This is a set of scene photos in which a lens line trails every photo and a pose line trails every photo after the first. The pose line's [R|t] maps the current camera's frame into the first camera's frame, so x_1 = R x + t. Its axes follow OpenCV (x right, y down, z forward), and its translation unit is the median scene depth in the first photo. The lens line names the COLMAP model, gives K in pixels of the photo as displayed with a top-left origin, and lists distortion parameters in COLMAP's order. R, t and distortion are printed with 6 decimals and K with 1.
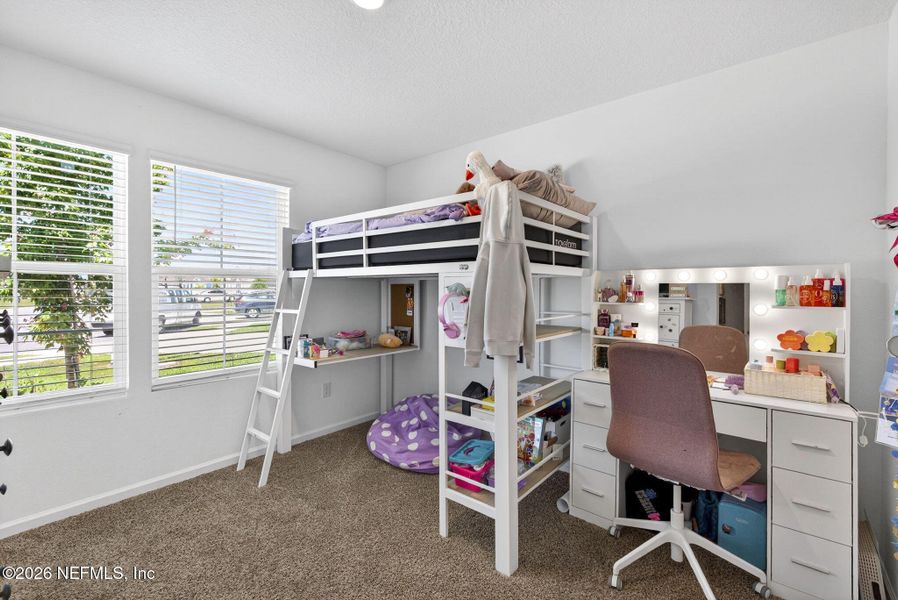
lens RADIAL K [[395.7, 0, 452.5], [0, 395.7, 294.9], [0, 0, 1]] dist [0.004185, -0.001389]
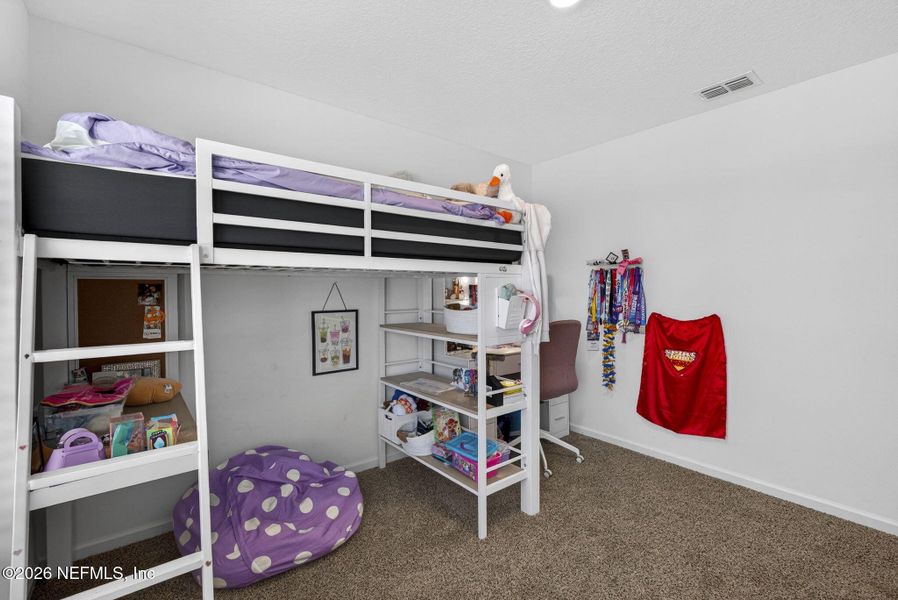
lens RADIAL K [[395.7, 0, 452.9], [0, 395.7, 294.0], [0, 0, 1]] dist [0.004185, -0.001389]
pose [[0.196666, -0.014227, 0.980367, -0.837270], [0.016320, 0.999804, 0.011235, -0.012646], [-0.980335, 0.013790, 0.196859, 0.726597]]
